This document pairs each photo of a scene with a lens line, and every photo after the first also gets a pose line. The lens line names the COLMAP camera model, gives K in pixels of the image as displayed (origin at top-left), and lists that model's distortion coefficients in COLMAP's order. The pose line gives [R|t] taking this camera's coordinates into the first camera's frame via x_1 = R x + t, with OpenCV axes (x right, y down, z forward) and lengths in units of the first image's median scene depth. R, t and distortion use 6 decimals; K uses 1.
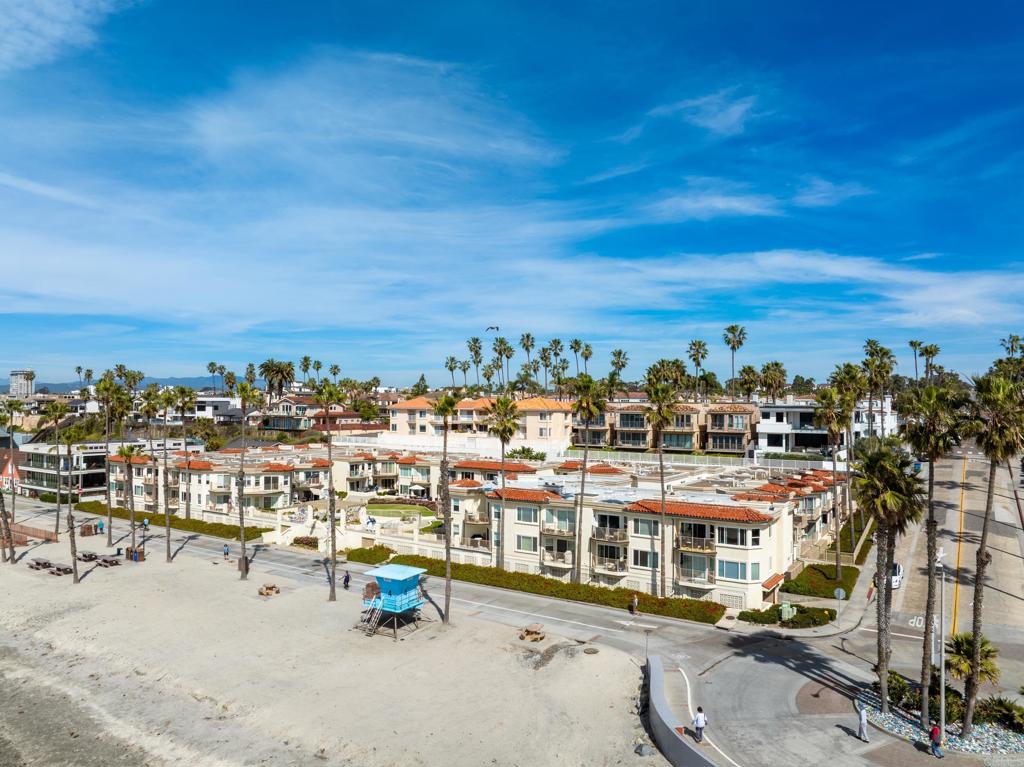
lens RADIAL K [[725.3, 0, 516.8], [0, 725.3, 386.3], [0, 0, 1]] dist [-0.033391, -0.001521]
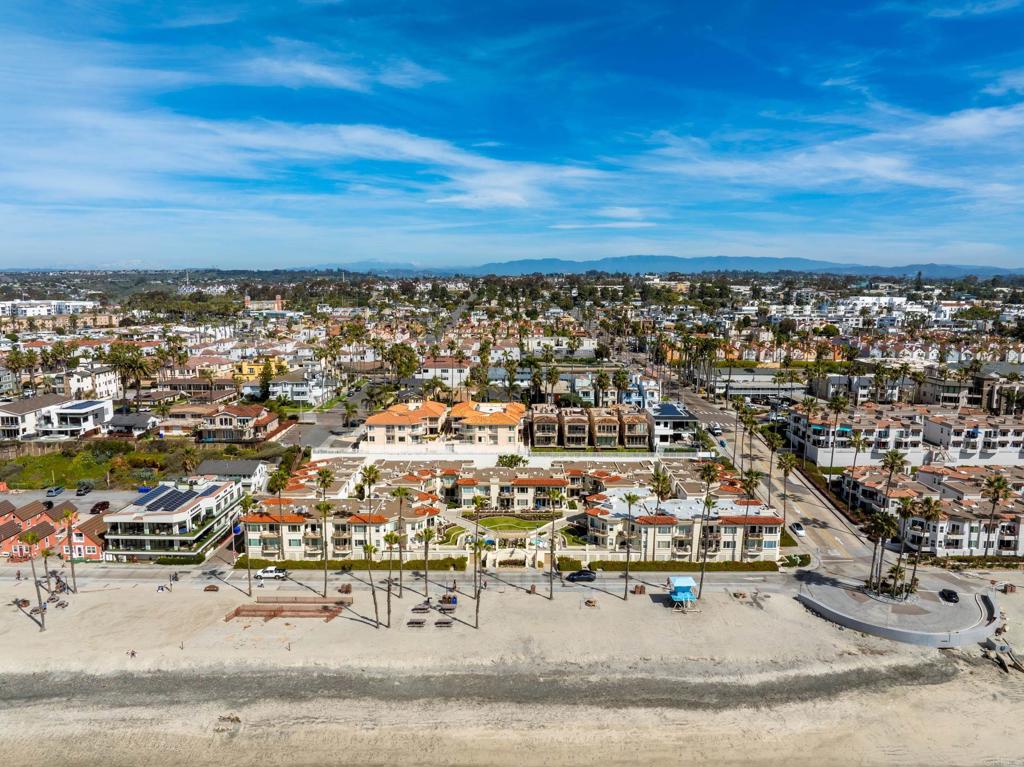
lens RADIAL K [[727.2, 0, 512.0], [0, 727.2, 383.5], [0, 0, 1]] dist [-0.011620, 0.002434]
pose [[0.840245, -0.084278, 0.535617, -0.761782], [-0.009006, 0.985541, 0.169200, -0.304035], [-0.542132, -0.146993, 0.827337, -0.182115]]
